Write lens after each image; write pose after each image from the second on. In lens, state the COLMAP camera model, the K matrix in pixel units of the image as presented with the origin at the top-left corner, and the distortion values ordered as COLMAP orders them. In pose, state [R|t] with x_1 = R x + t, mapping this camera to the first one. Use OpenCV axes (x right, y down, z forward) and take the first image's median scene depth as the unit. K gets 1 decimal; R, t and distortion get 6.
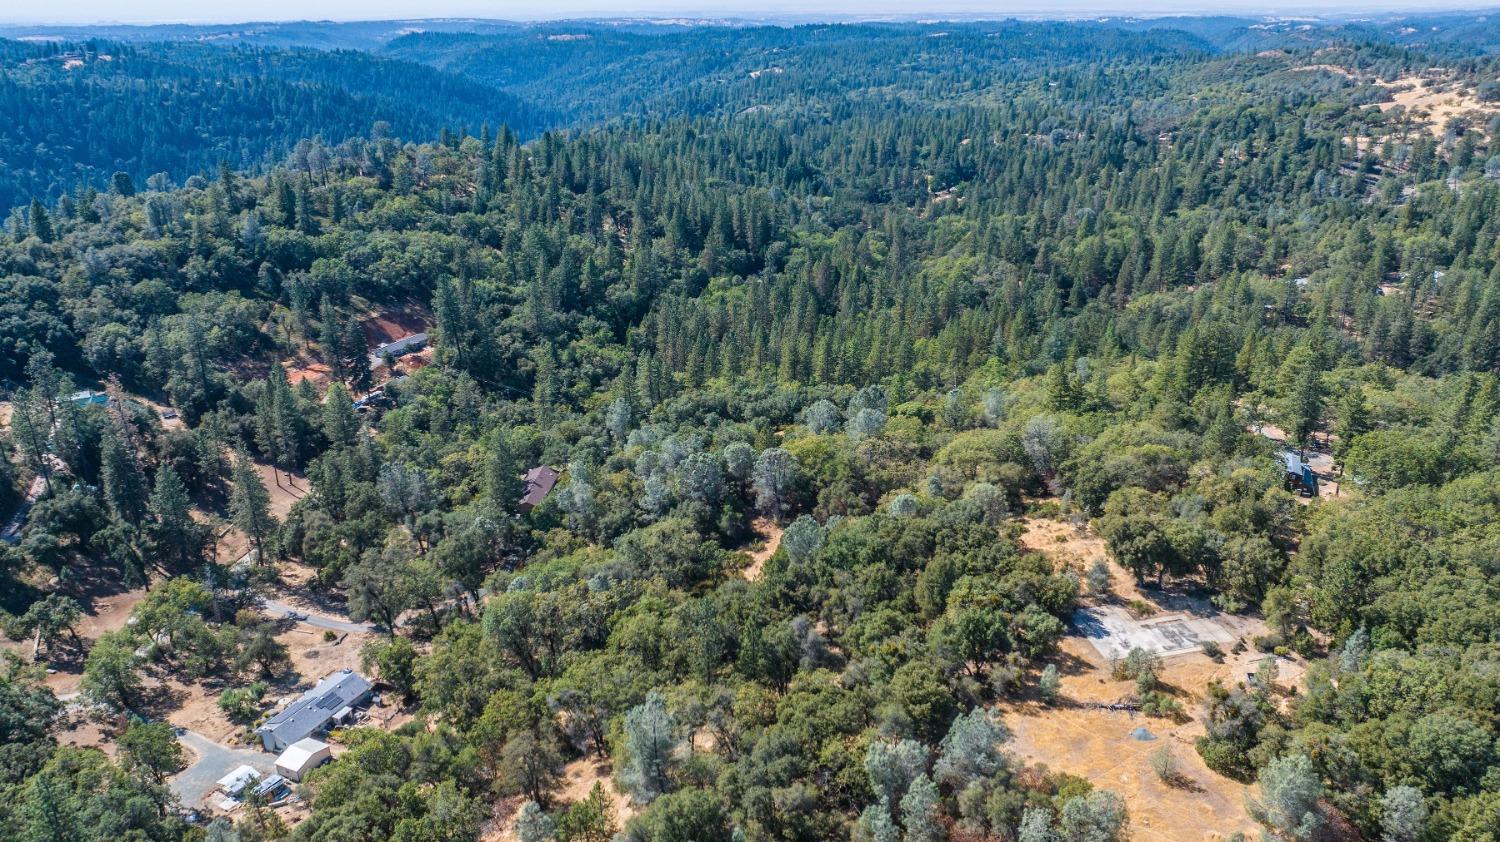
lens RADIAL K [[1047.9, 0, 772.6], [0, 1047.9, 373.9], [0, 0, 1]] dist [-0.029719, 0.027858]
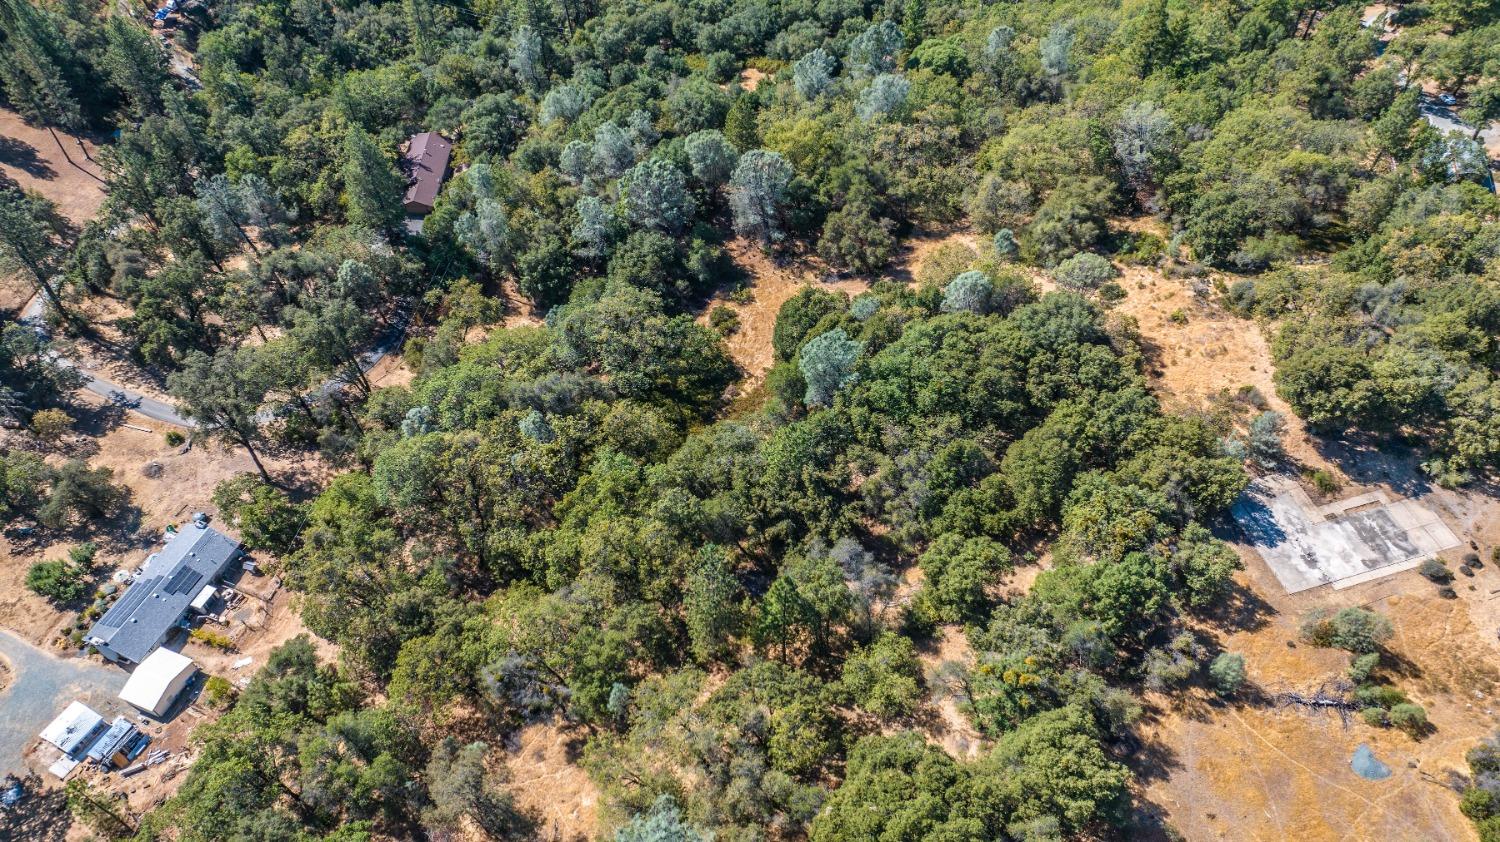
lens RADIAL K [[1047.9, 0, 754.5], [0, 1047.9, 406.3], [0, 0, 1]] dist [-0.029719, 0.027858]
pose [[0.998101, -0.035959, 0.050009, -0.028288], [0.007901, 0.879937, 0.475024, -0.072169], [-0.061086, -0.473727, 0.878551, 0.200908]]
